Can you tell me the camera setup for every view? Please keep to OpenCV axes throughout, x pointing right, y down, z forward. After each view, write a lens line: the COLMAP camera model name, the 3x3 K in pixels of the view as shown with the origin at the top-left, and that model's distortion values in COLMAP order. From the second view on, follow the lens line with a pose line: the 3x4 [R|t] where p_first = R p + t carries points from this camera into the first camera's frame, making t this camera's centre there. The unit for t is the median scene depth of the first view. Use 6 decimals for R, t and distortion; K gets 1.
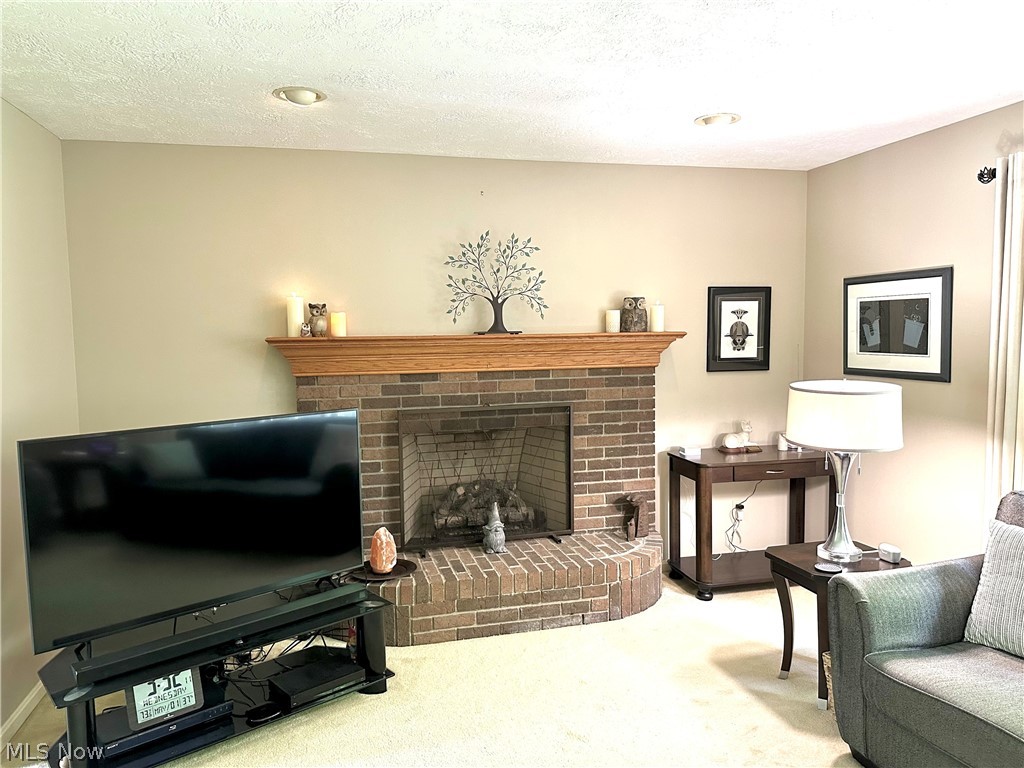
lens RADIAL K [[732.2, 0, 512.0], [0, 732.2, 381.8], [0, 0, 1]] dist [0.048692, -0.053827]
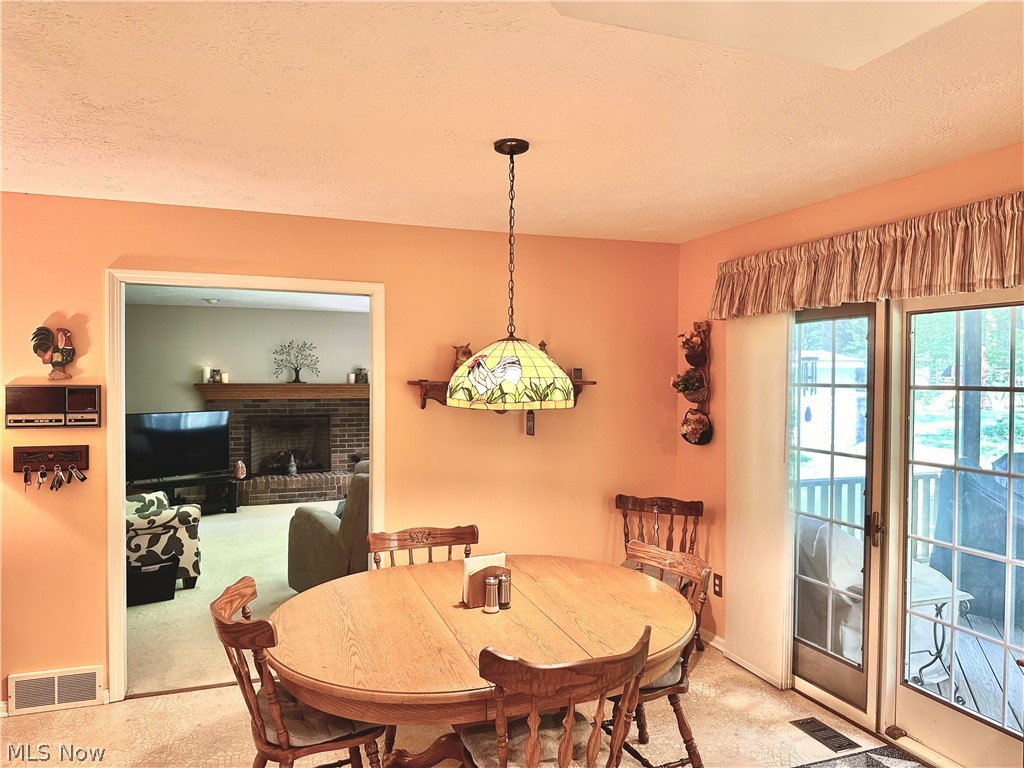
lens RADIAL K [[732.2, 0, 522.7], [0, 732.2, 382.0], [0, 0, 1]] dist [0.048692, -0.053827]
pose [[0.992727, 0.017058, 0.119174, 0.422906], [-0.009480, 0.997913, -0.063868, 0.075595], [-0.120015, 0.062273, 0.990817, -1.436971]]
